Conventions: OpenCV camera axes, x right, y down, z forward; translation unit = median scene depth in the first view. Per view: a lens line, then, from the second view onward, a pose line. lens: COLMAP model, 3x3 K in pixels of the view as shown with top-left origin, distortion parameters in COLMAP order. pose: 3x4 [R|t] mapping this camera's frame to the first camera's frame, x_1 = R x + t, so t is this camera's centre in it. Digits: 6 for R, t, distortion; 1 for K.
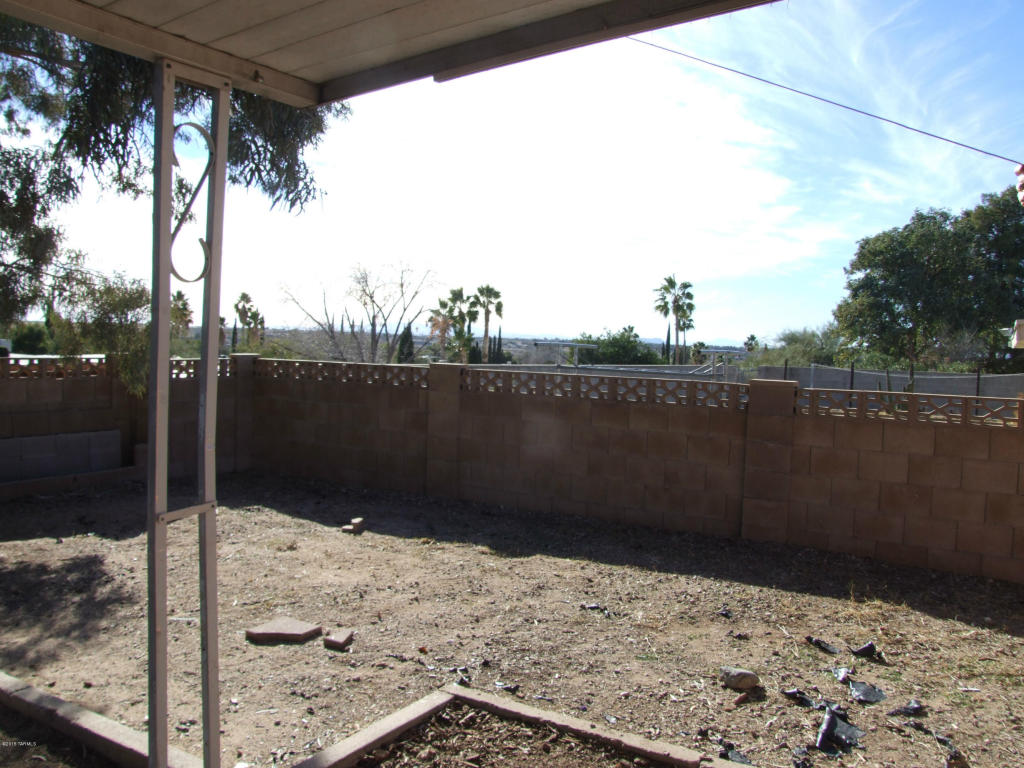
lens RADIAL K [[837.1, 0, 516.9], [0, 837.1, 384.9], [0, 0, 1]] dist [-0.152669, 0.132400]
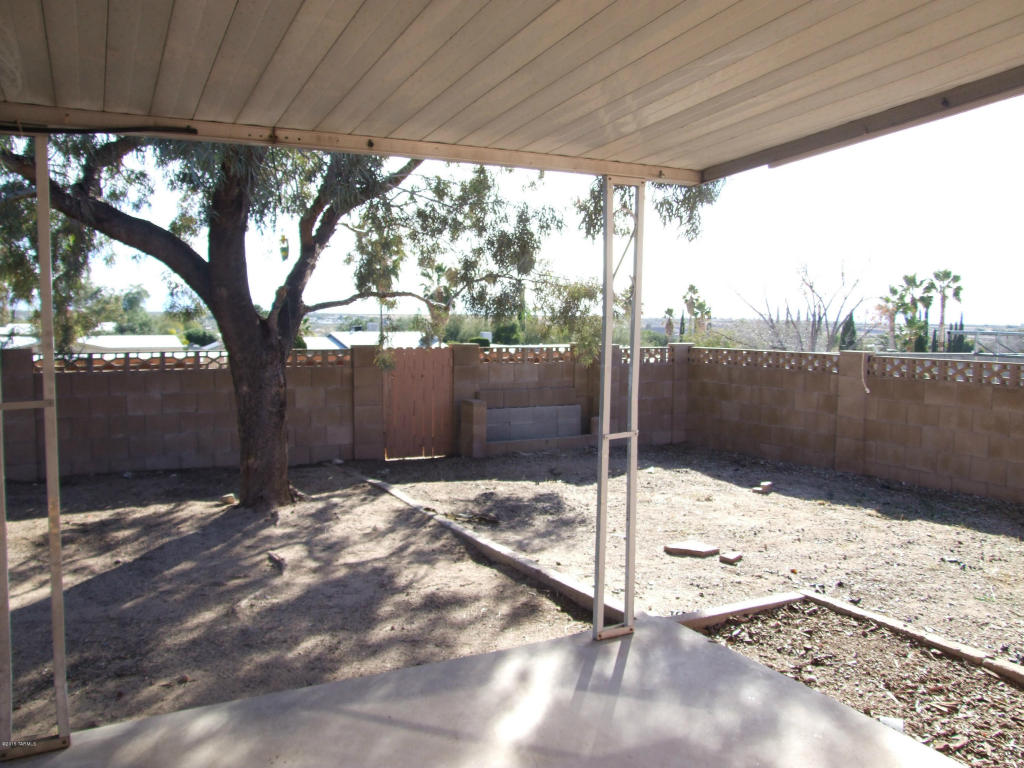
lens RADIAL K [[837.1, 0, 515.1], [0, 837.1, 385.6], [0, 0, 1]] dist [-0.152669, 0.132400]
pose [[0.862640, 0.016075, -0.505562, 0.110887], [-0.009034, 0.999825, 0.016377, 0.009115], [0.505737, -0.009560, 0.862635, -0.237676]]
